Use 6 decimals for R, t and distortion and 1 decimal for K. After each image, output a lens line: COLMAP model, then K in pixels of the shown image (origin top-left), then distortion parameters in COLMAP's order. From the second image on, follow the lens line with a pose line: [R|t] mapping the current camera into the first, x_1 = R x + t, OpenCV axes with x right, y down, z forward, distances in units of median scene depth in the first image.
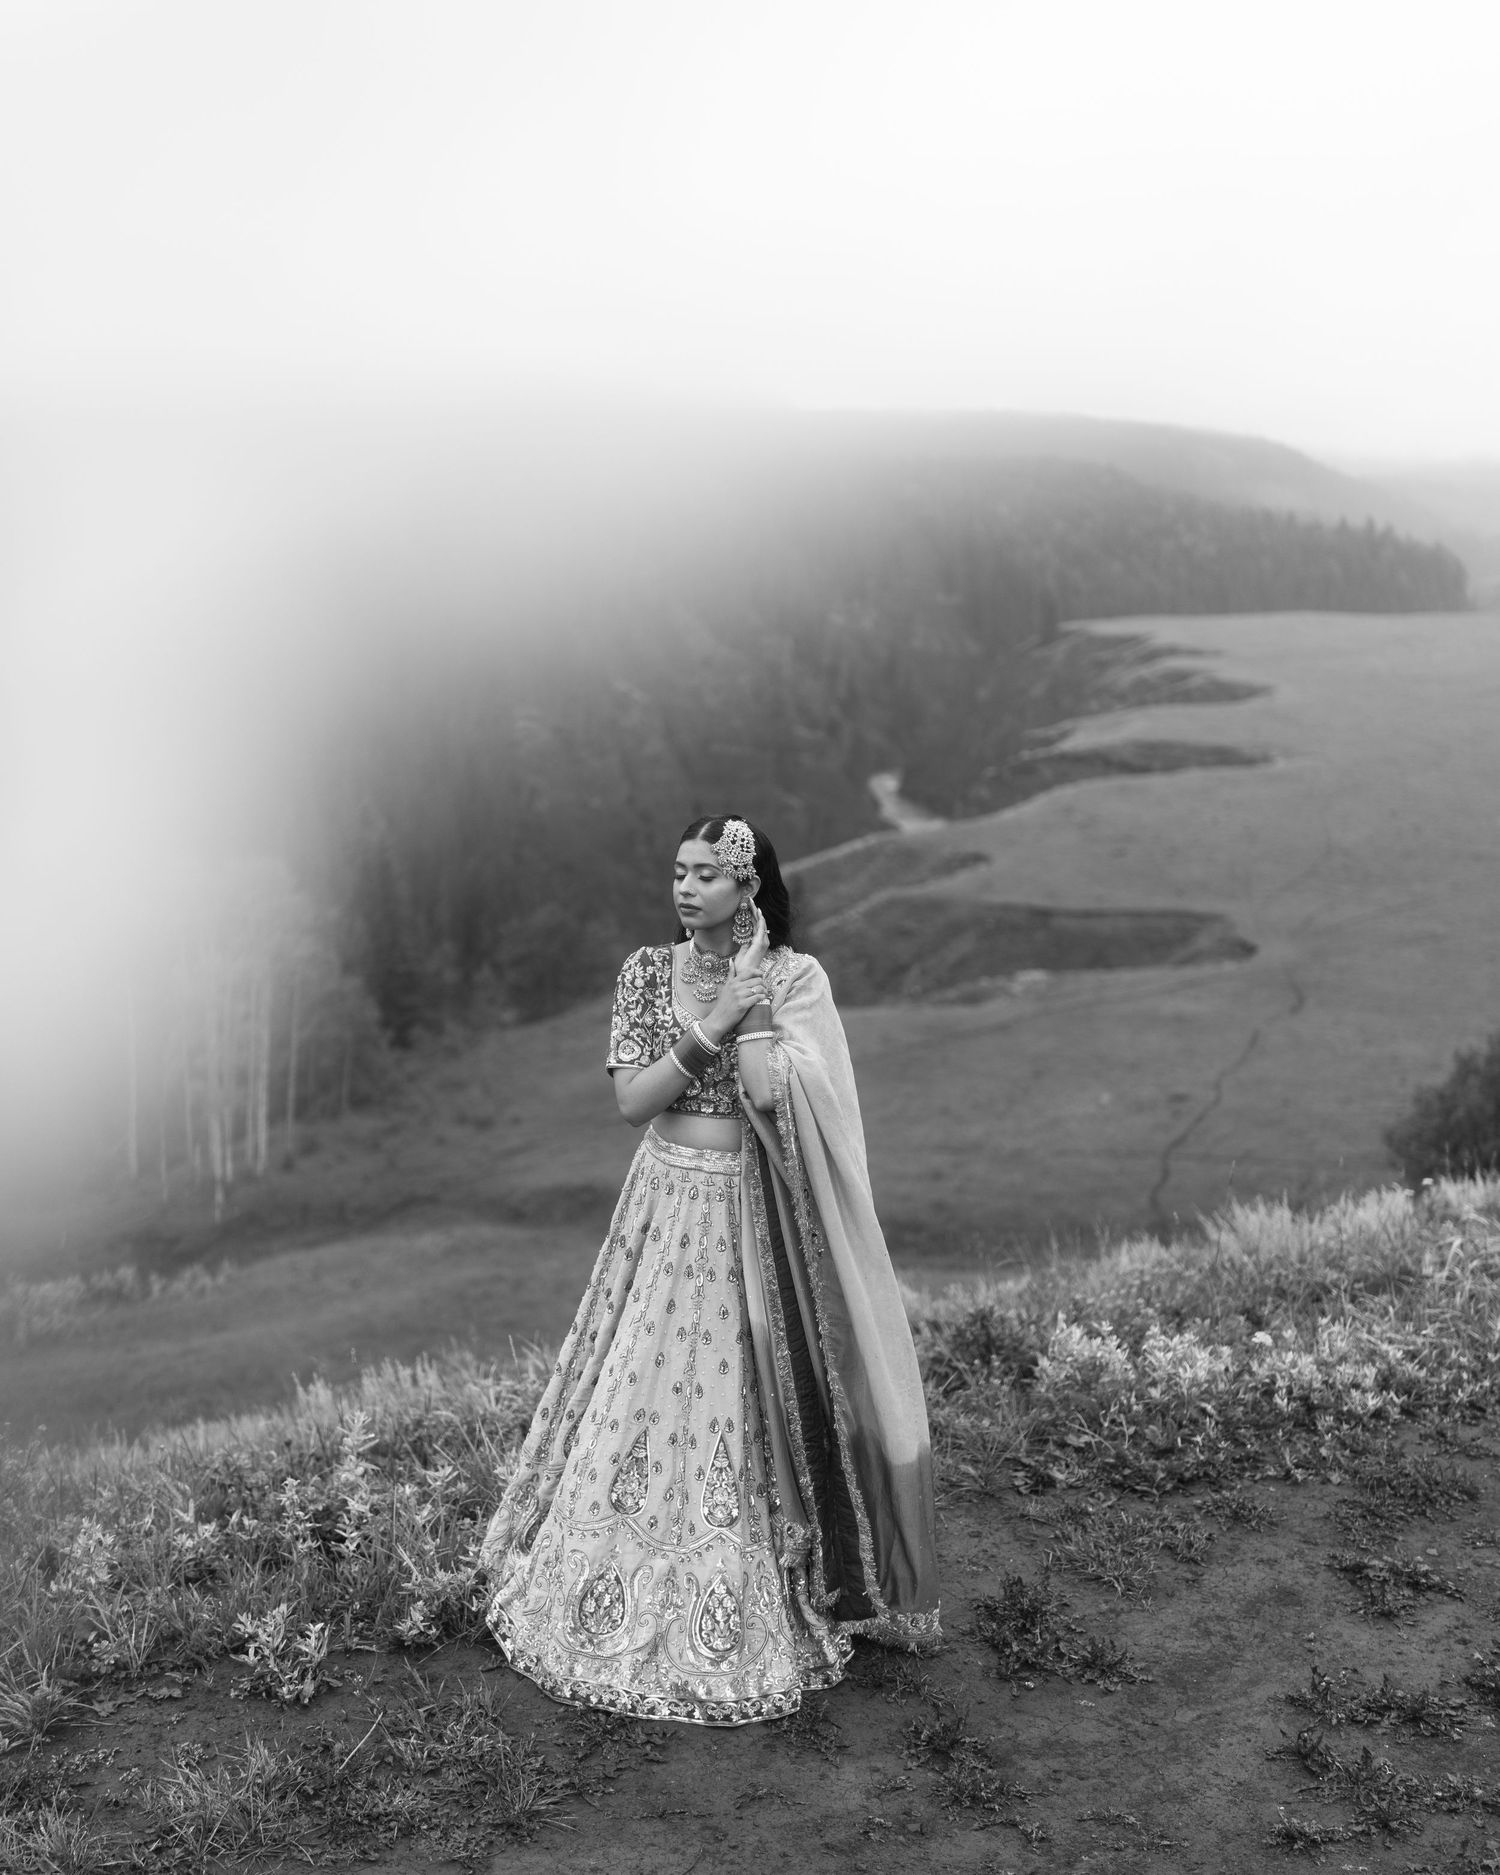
lens RADIAL K [[2194.6, 0, 738.2], [0, 2194.6, 919.4], [0, 0, 1]] dist [-0.002025, 0.000000]
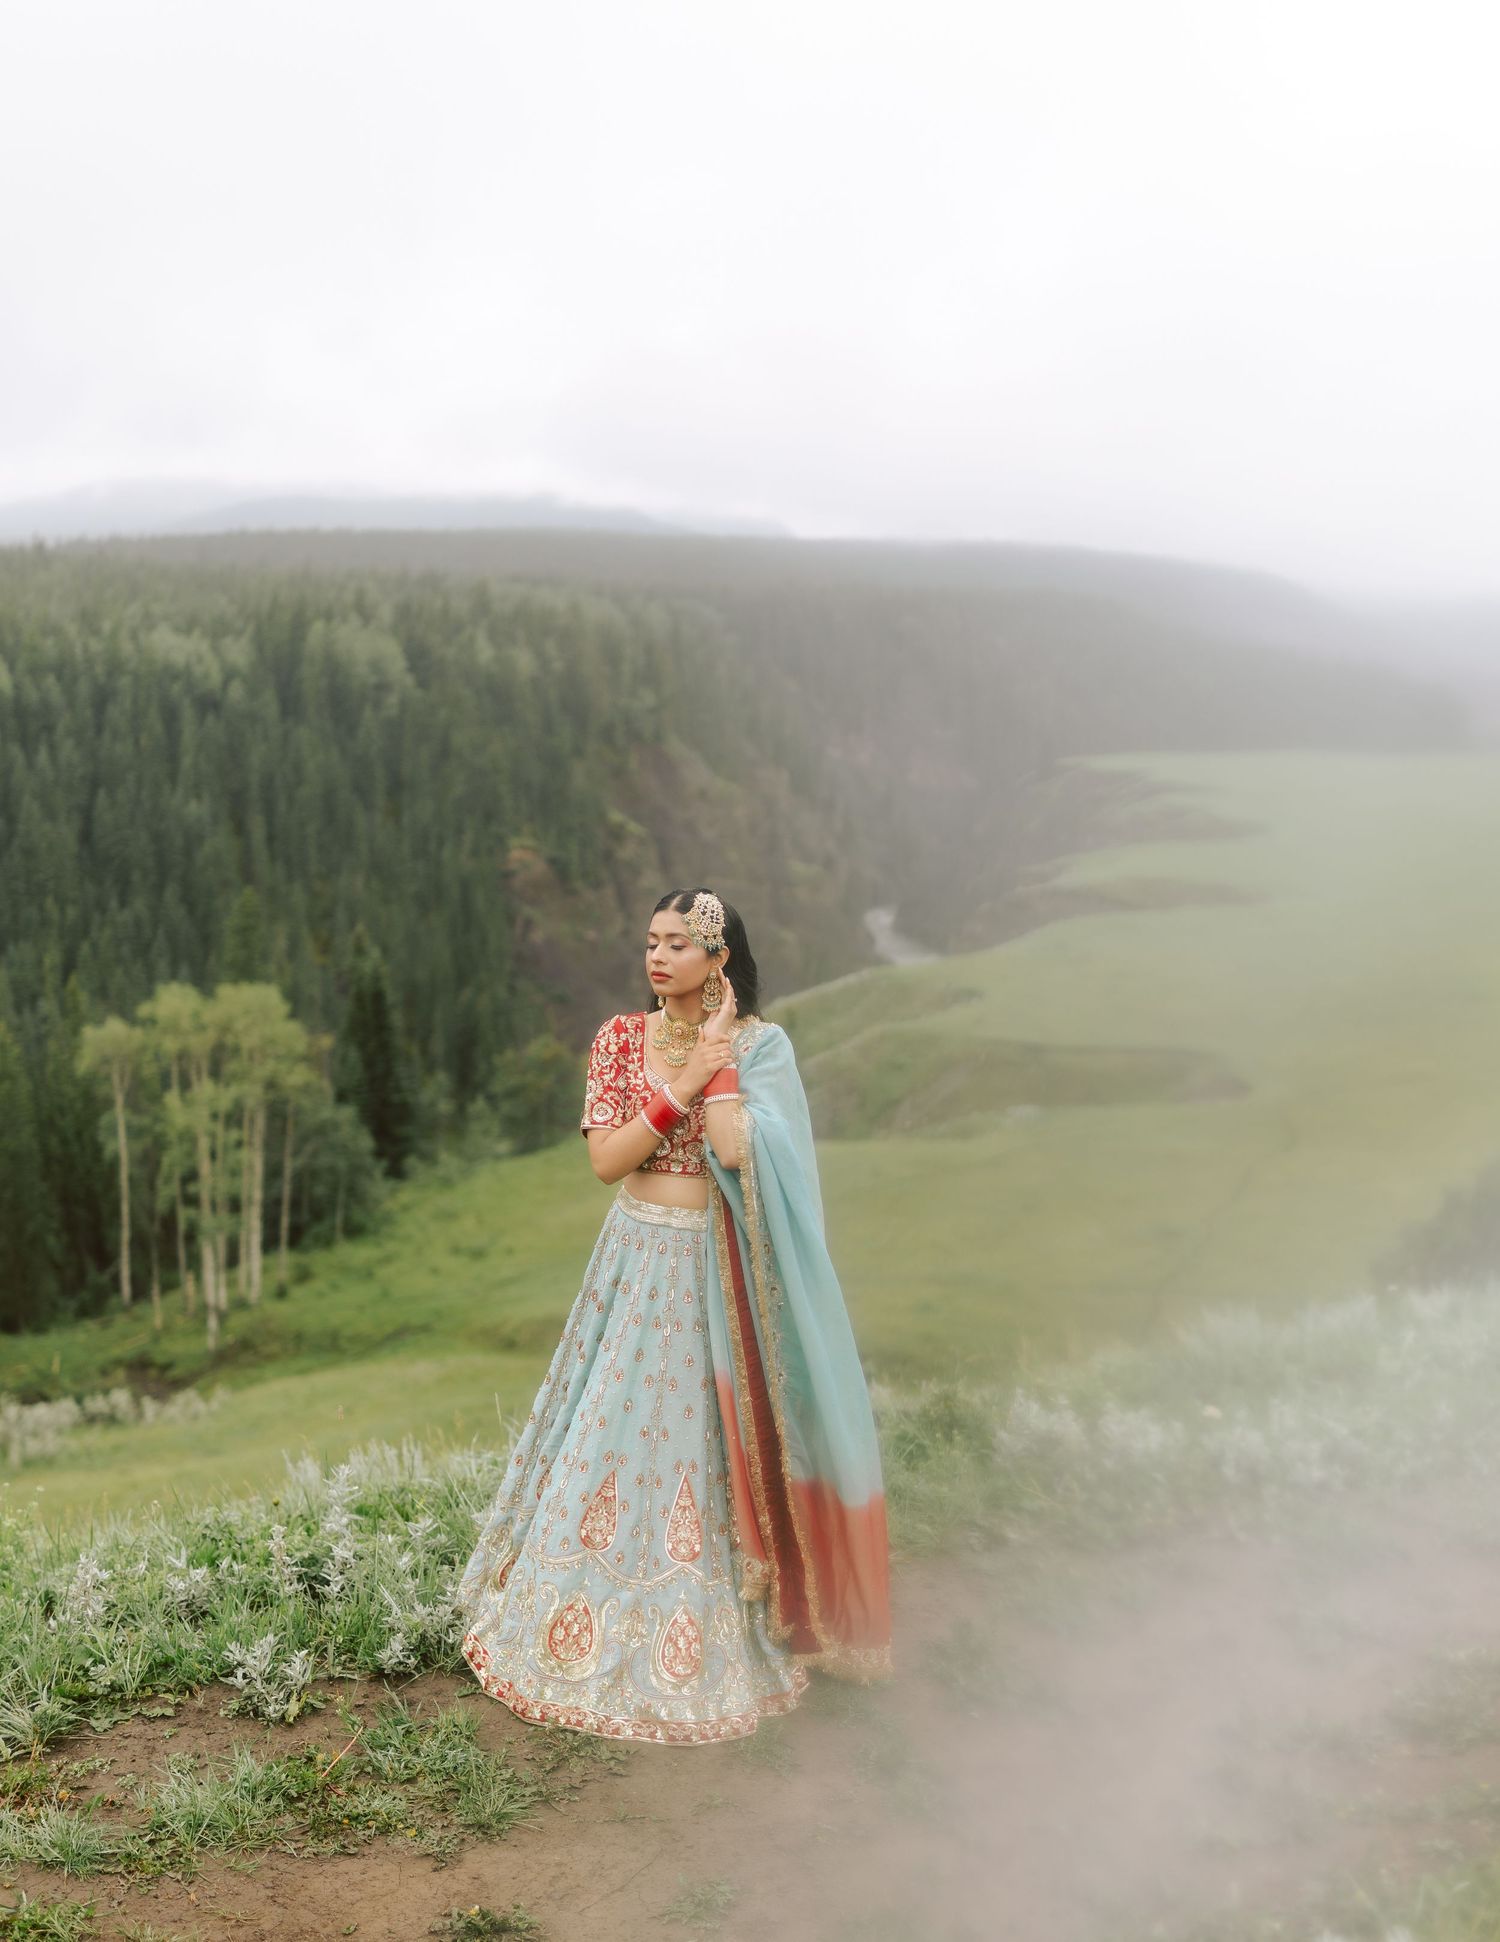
lens RADIAL K [[2194.8, 0, 750.0], [0, 2194.8, 1129.8], [0, 0, 1]] dist [-0.006134, 0.000000]
pose [[0.999922, 0.009640, 0.007929, 0.009317], [-0.009906, 0.999365, 0.034238, 0.022658], [-0.007594, -0.034314, 0.999382, -0.034885]]
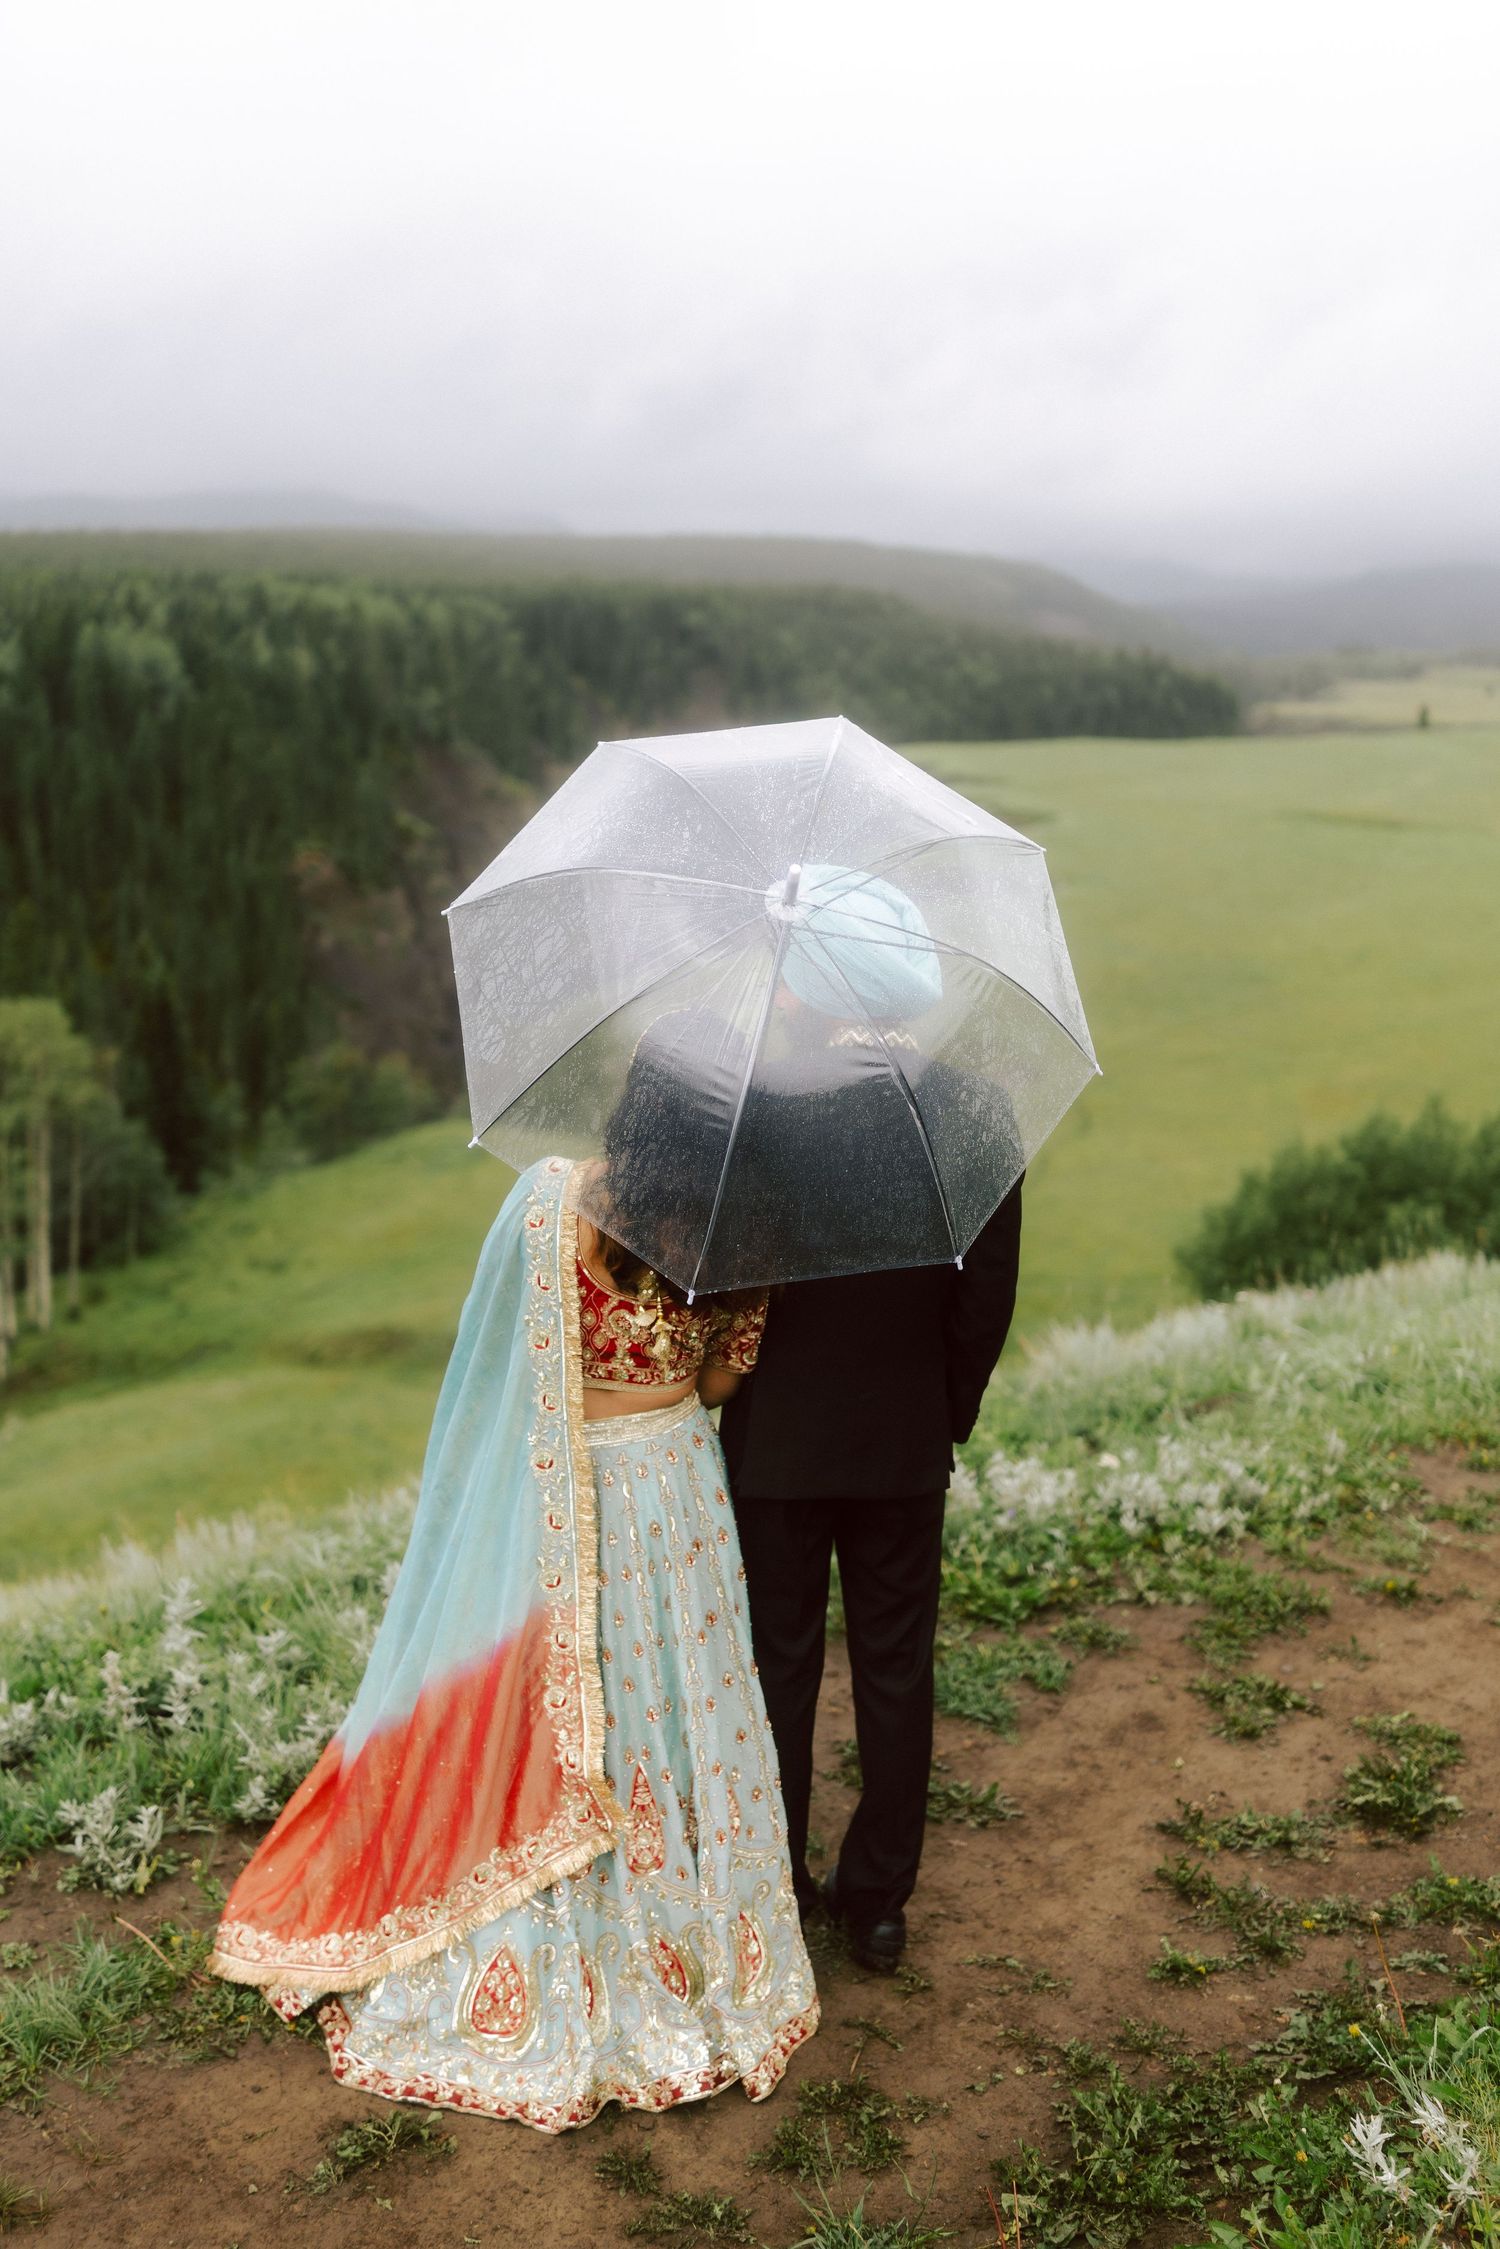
lens RADIAL K [[2194.7, 0, 760.9], [0, 2194.7, 1123.3], [0, 0, 1]] dist [-0.002442, 0.000000]
pose [[0.994321, -0.023149, 0.103878, -0.016158], [0.019763, 0.999243, 0.033512, 0.002149], [-0.104575, -0.031269, 0.994025, 0.035512]]
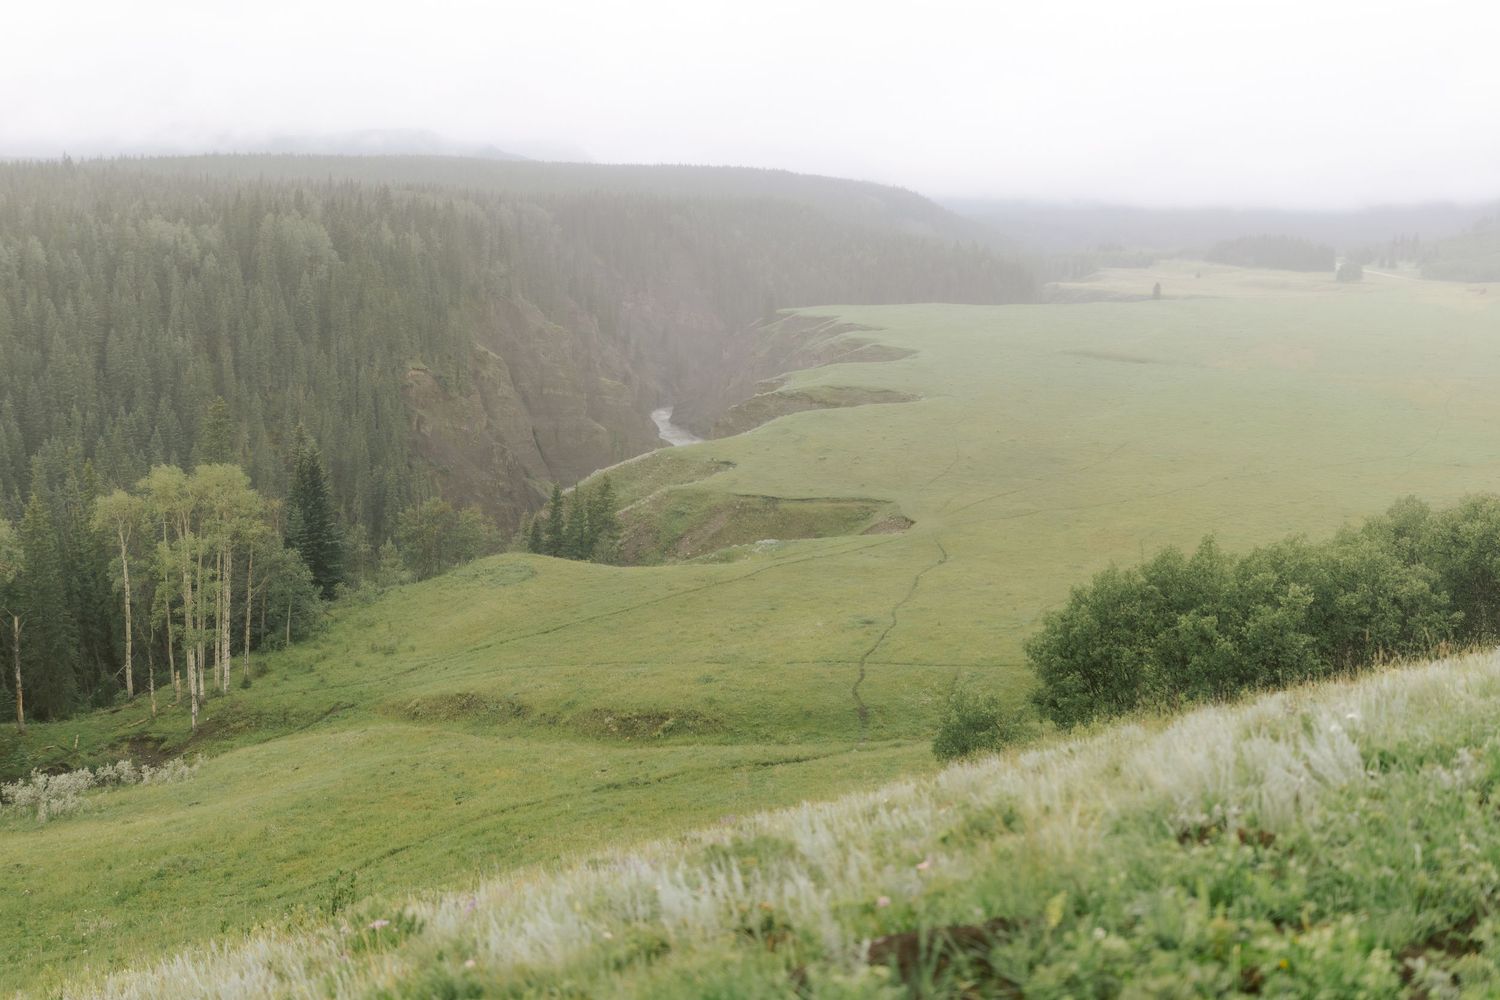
lens RADIAL K [[1463.8, 0, 757.0], [0, 1463.8, 500.6], [0, 0, 1]] dist [-0.002442, 0.000000]
pose [[0.991210, -0.009873, 0.131929, -0.079808], [0.010431, 0.999939, -0.003538, 0.035231], [-0.131886, 0.004883, 0.991253, 0.649377]]
